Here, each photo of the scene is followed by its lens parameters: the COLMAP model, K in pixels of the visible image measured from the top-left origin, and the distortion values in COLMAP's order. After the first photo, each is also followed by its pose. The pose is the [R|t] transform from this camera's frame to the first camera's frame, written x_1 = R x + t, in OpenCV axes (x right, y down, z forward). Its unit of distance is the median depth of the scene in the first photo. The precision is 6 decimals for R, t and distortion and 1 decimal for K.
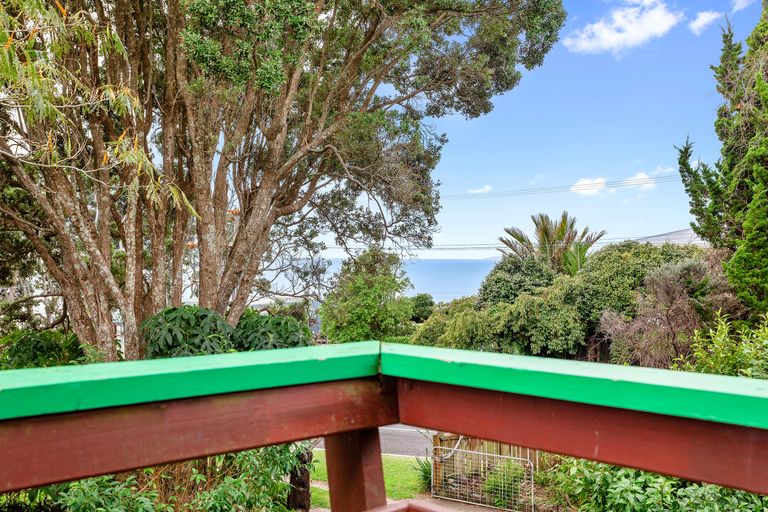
lens RADIAL K [[902.2, 0, 383.9], [0, 902.2, 256.3], [0, 0, 1]] dist [-0.017013, 0.000000]
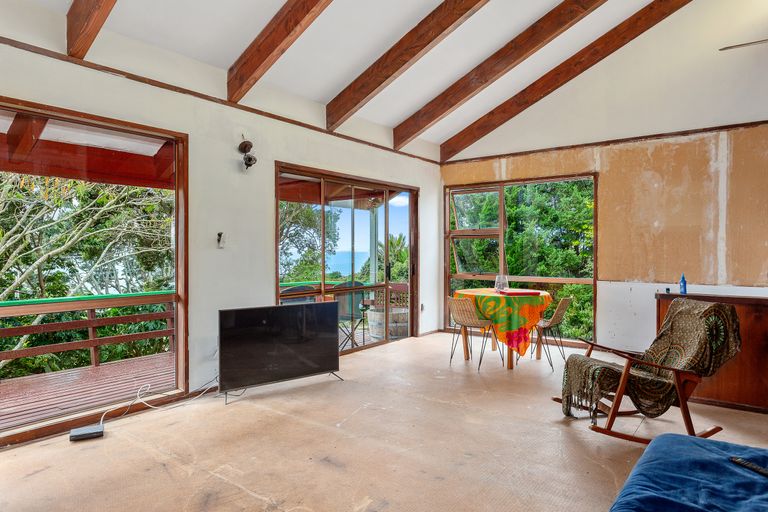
lens RADIAL K [[483.0, 0, 381.4], [0, 483.0, 253.8], [0, 0, 1]] dist [-0.002853, 0.001554]
pose [[0.990505, -0.010571, 0.137068, -0.005492], [0.009885, 0.999935, 0.005686, -0.016504], [-0.137120, -0.004277, 0.990545, -0.326633]]
